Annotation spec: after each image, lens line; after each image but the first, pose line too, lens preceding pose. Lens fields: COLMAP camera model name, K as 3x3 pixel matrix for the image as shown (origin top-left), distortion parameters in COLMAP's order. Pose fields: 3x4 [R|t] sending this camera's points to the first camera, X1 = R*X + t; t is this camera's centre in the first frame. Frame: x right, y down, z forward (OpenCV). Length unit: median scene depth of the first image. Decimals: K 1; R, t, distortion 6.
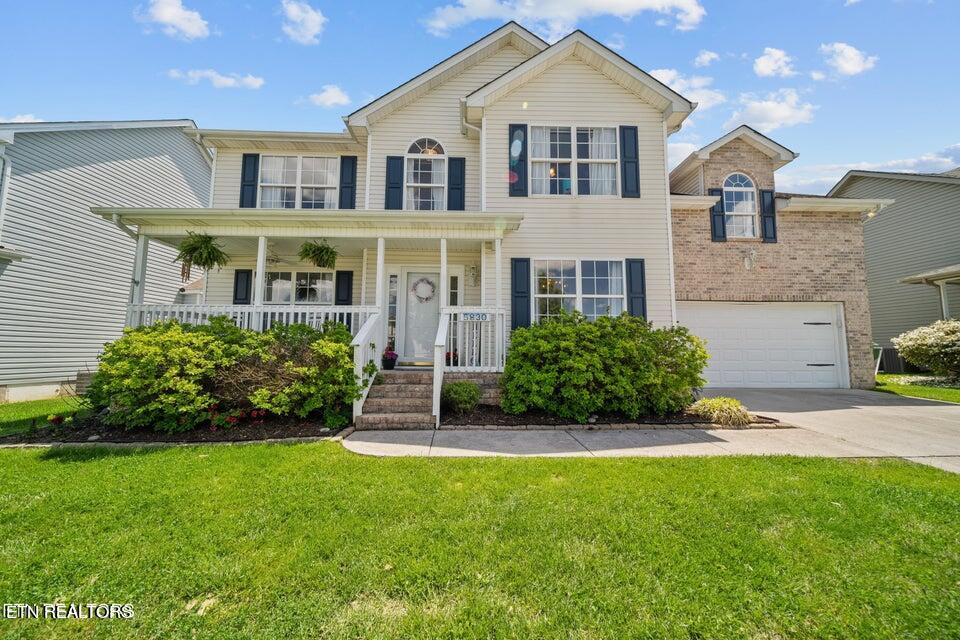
lens RADIAL K [[333.0, 0, 480.0], [0, 333.0, 320.0], [0, 0, 1]] dist [-0.000977, -0.000052]
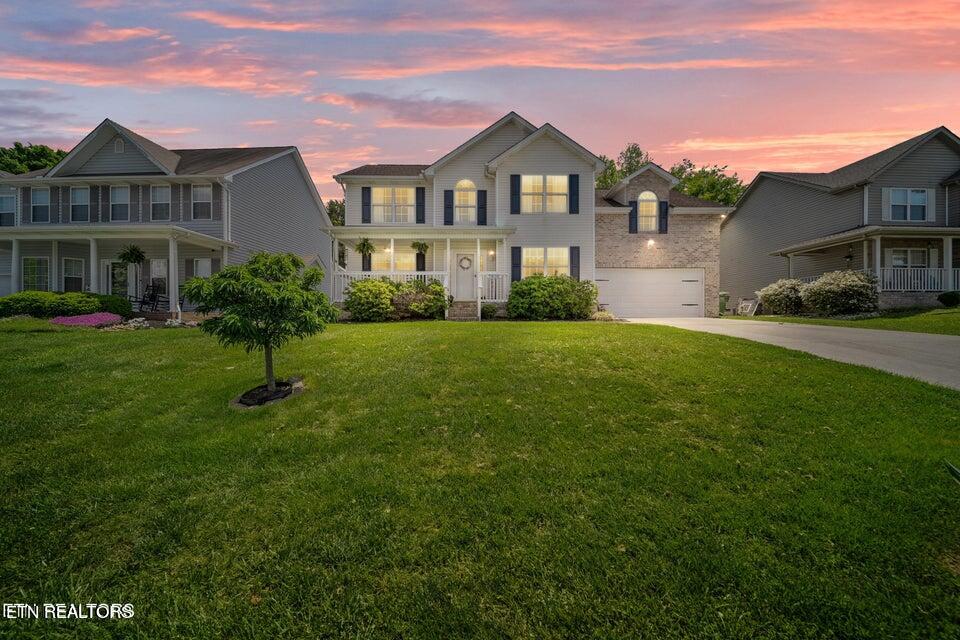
lens RADIAL K [[333.0, 0, 480.0], [0, 333.0, 320.0], [0, 0, 1]] dist [-0.000977, -0.000052]
pose [[0.999873, -0.005043, -0.015088, -0.060907], [0.006375, 0.995962, 0.089551, 0.065173], [0.014575, -0.089636, 0.995868, -0.953769]]
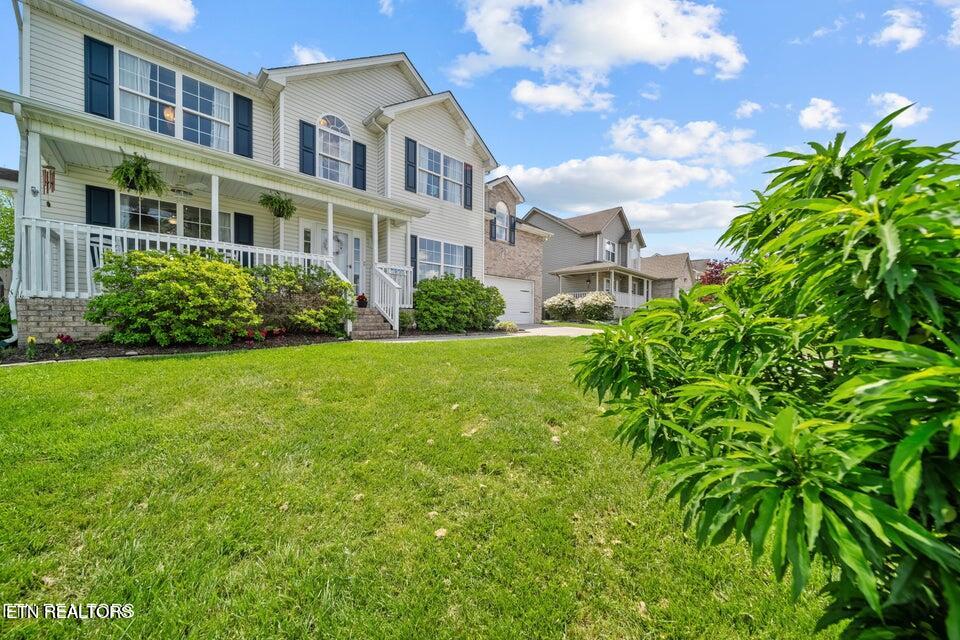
lens RADIAL K [[333.0, 0, 480.0], [0, 333.0, 320.0], [0, 0, 1]] dist [-0.000977, -0.000052]
pose [[0.730366, -0.003900, 0.683045, -0.647558], [-0.068623, 0.994505, 0.079055, 0.053099], [-0.679600, -0.104612, 0.726085, -0.321428]]
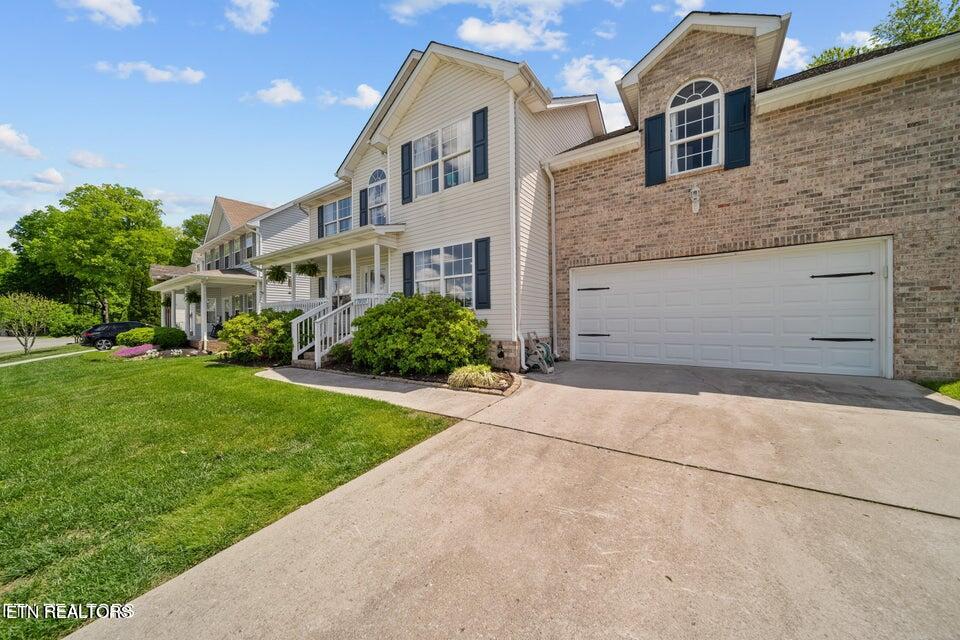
lens RADIAL K [[333.0, 0, 480.0], [0, 333.0, 320.0], [0, 0, 1]] dist [-0.000977, -0.000052]
pose [[0.805768, -0.014518, -0.592053, 1.061561], [0.069012, 0.995191, 0.069521, 0.005613], [0.588196, -0.096876, 0.802895, 0.092936]]
